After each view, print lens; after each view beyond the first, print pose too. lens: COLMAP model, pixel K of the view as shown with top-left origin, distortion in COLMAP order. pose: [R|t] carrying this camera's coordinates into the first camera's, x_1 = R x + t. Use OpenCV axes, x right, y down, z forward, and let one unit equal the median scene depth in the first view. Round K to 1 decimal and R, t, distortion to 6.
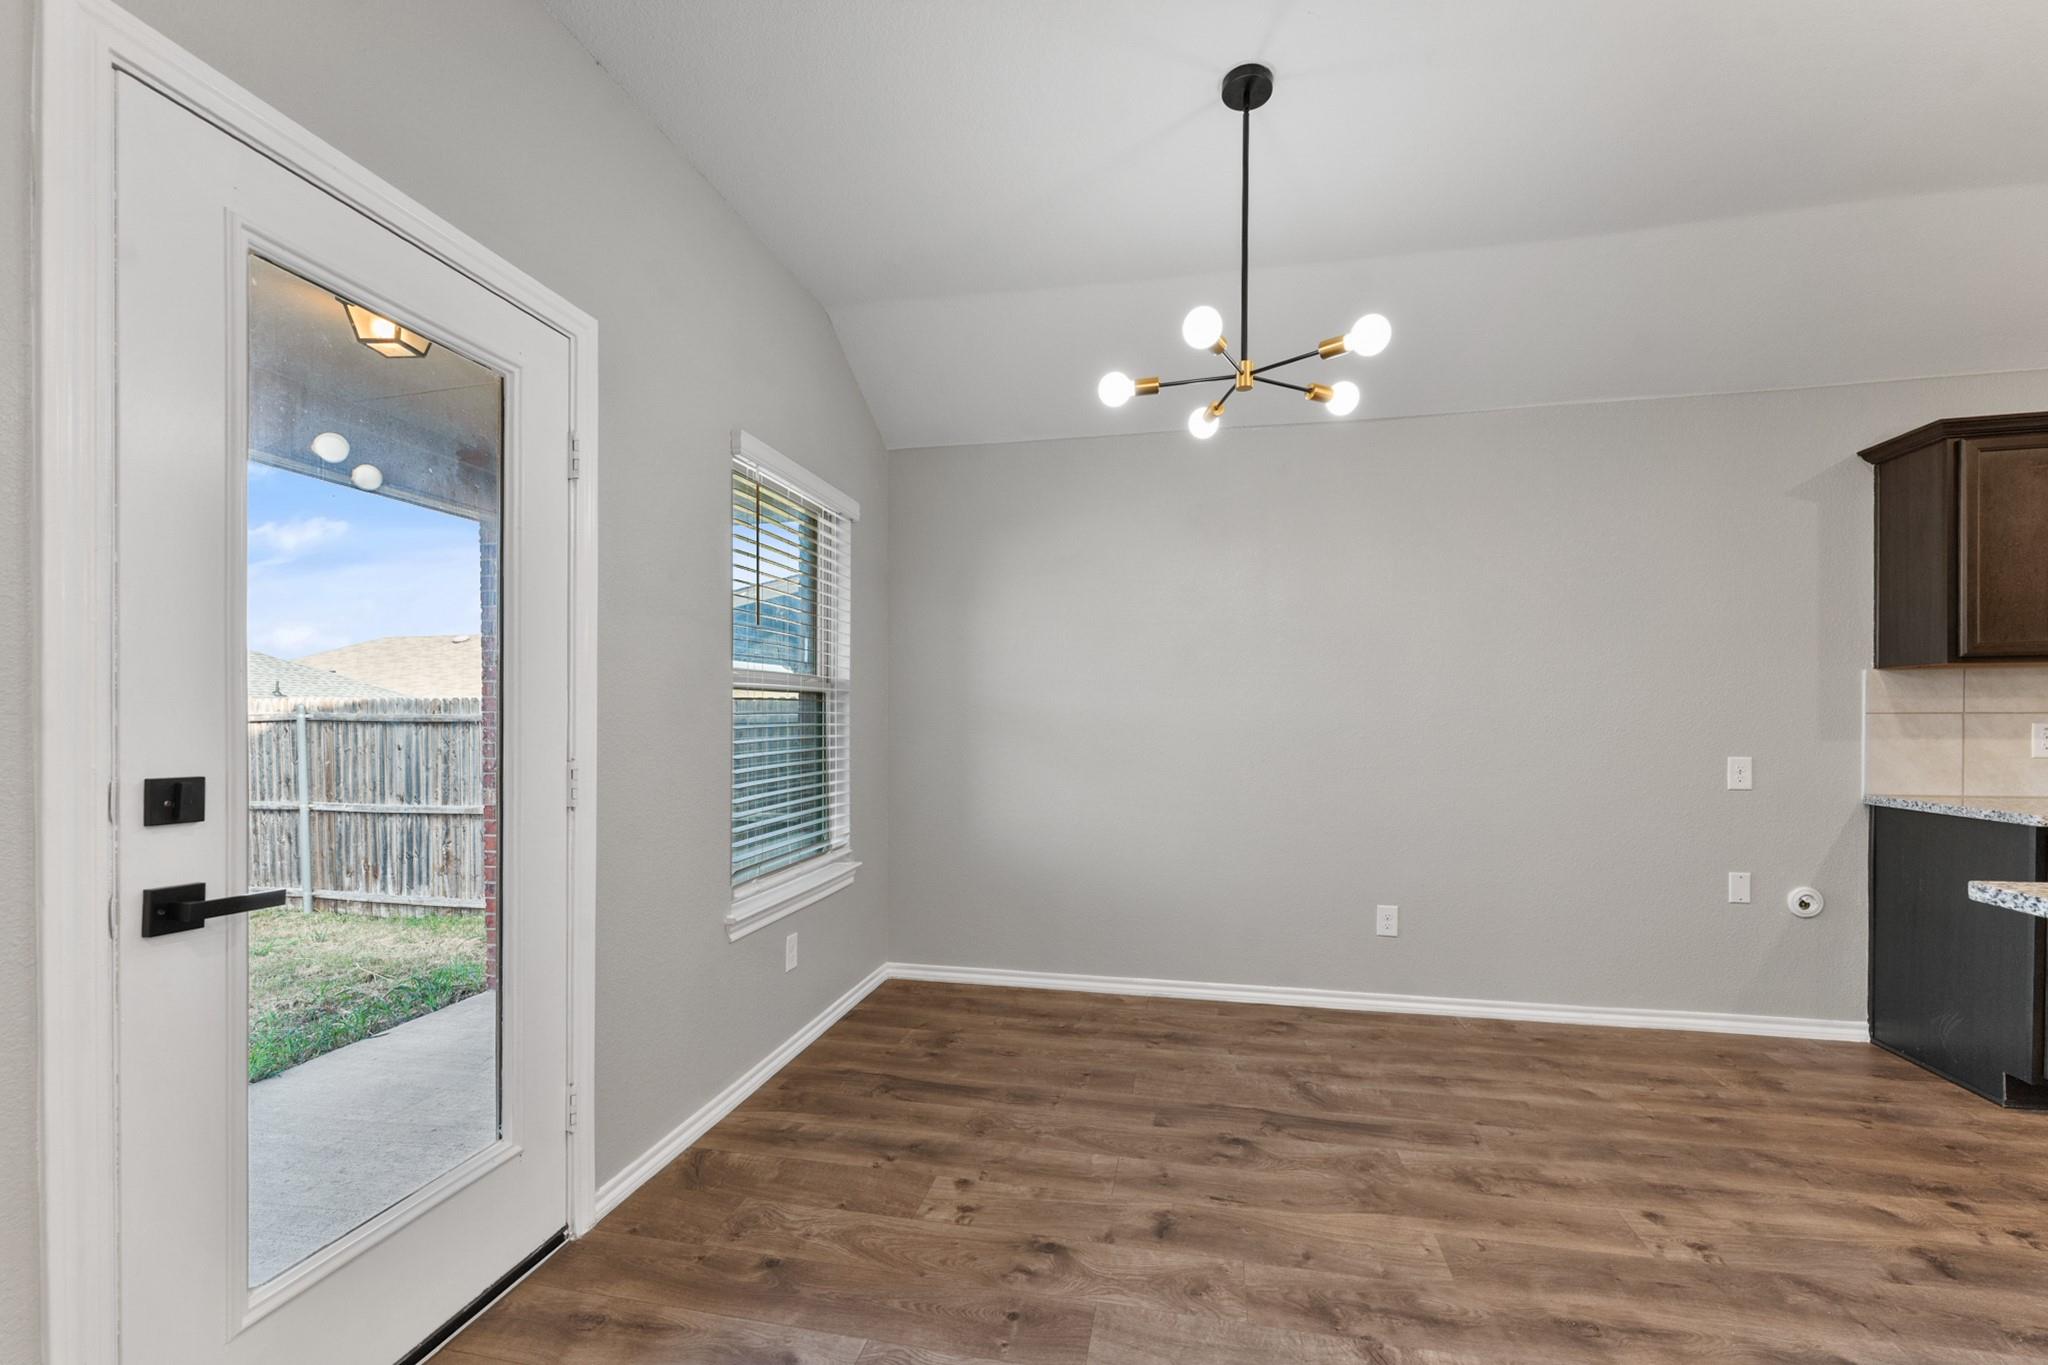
lens RADIAL K [[818.5, 0, 1024.5], [0, 818.5, 714.3], [0, 0, 1]] dist [-0.004492, -0.000138]
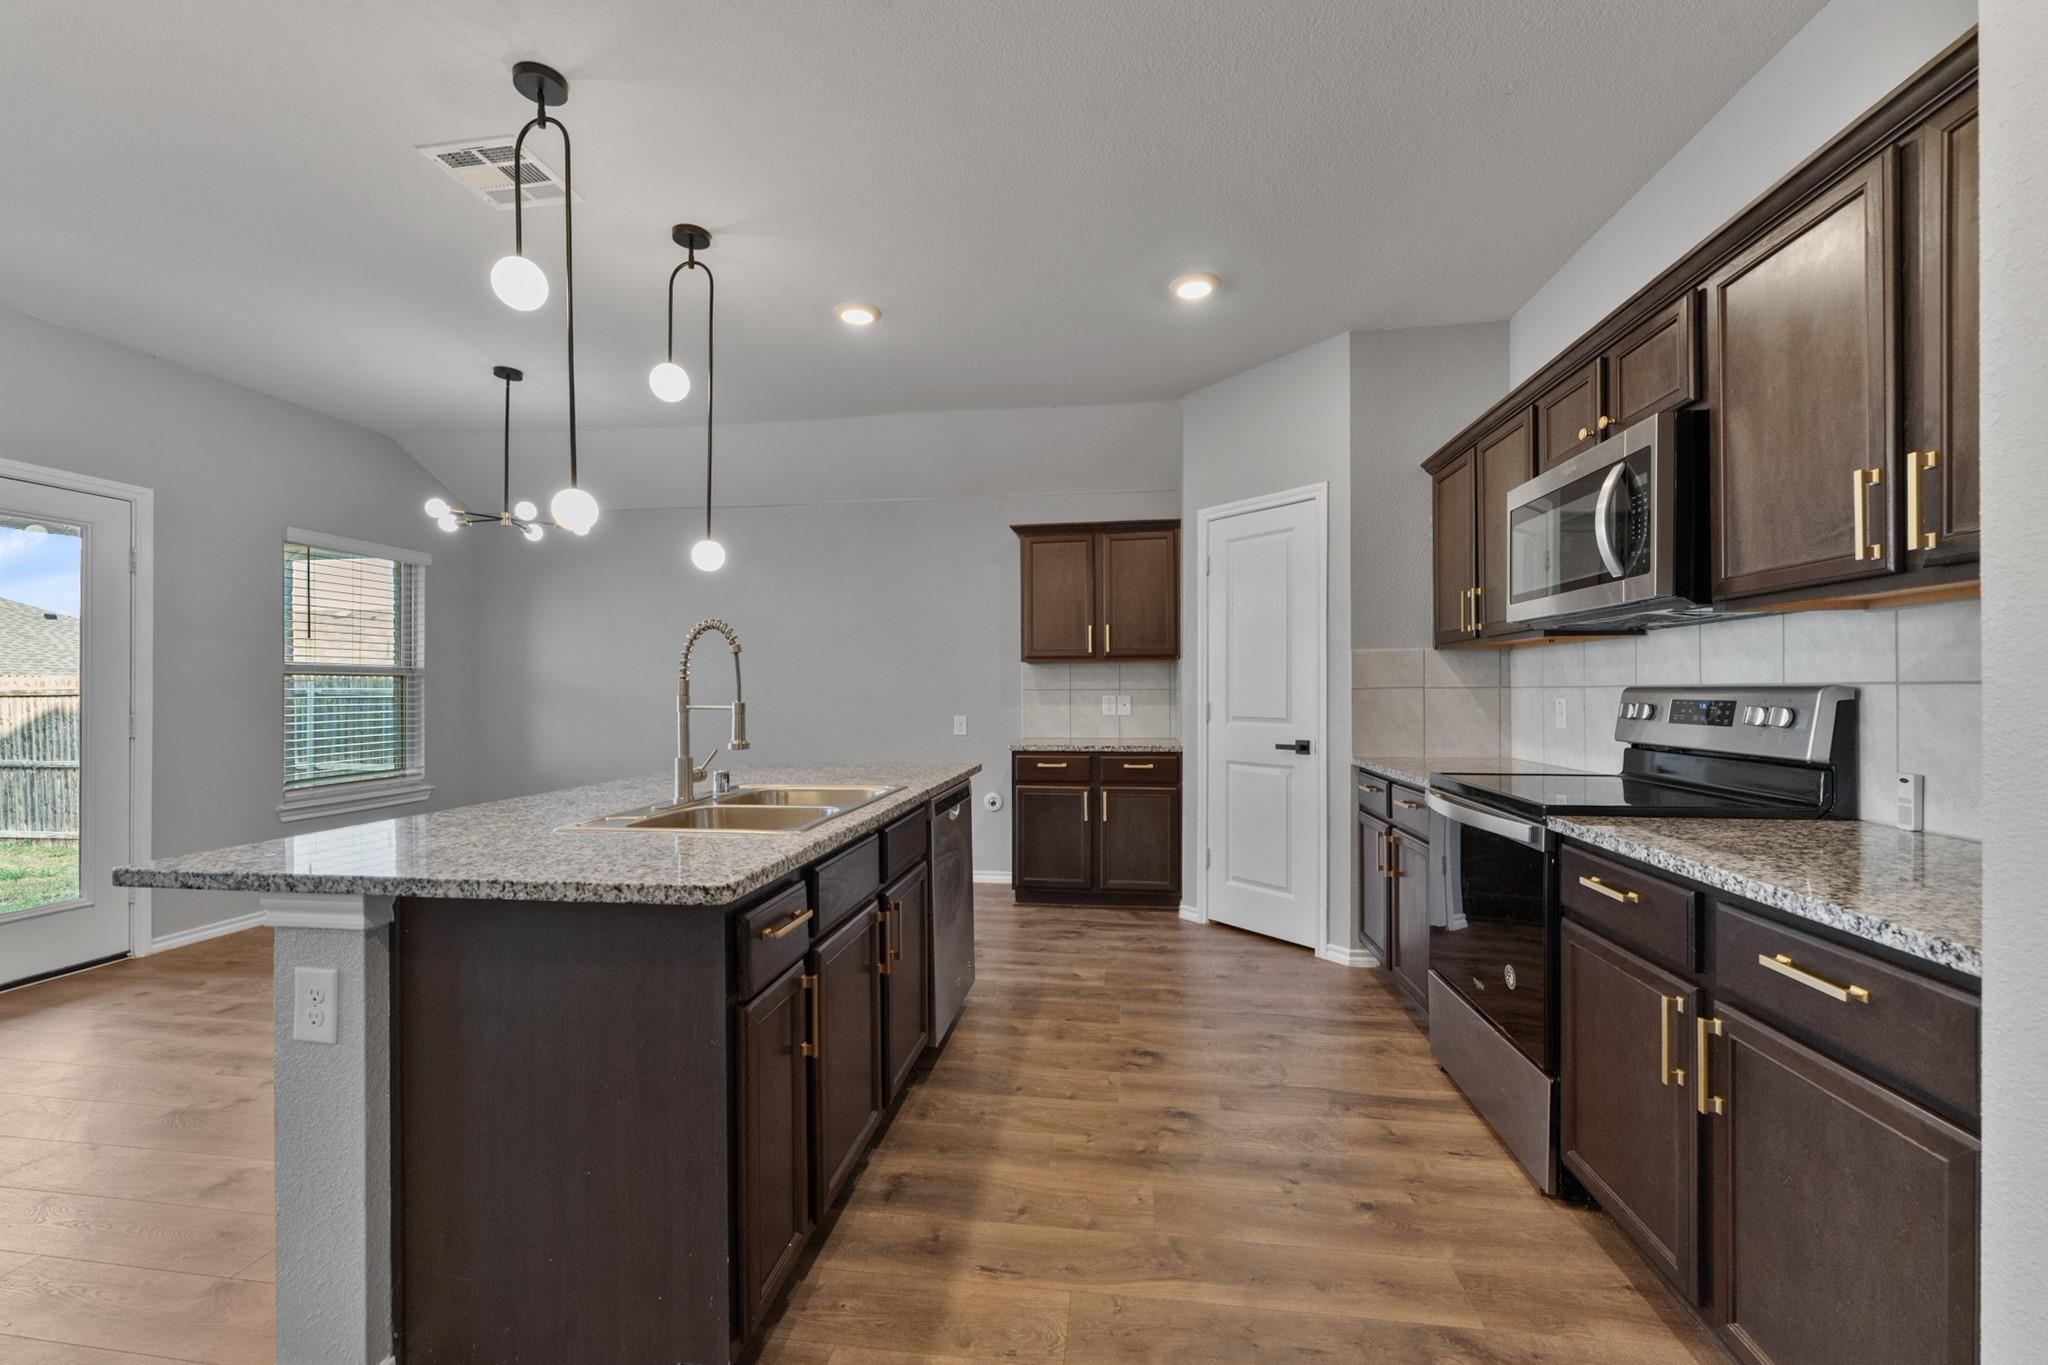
lens RADIAL K [[818.5, 0, 1018.3], [0, 818.5, 687.9], [0, 0, 1]] dist [-0.004492, -0.000138]
pose [[0.998315, 0.000486, 0.058019, 0.969531], [-0.000196, 0.999988, -0.004993, 0.003405], [-0.058020, 0.004973, 0.998303, -0.717524]]
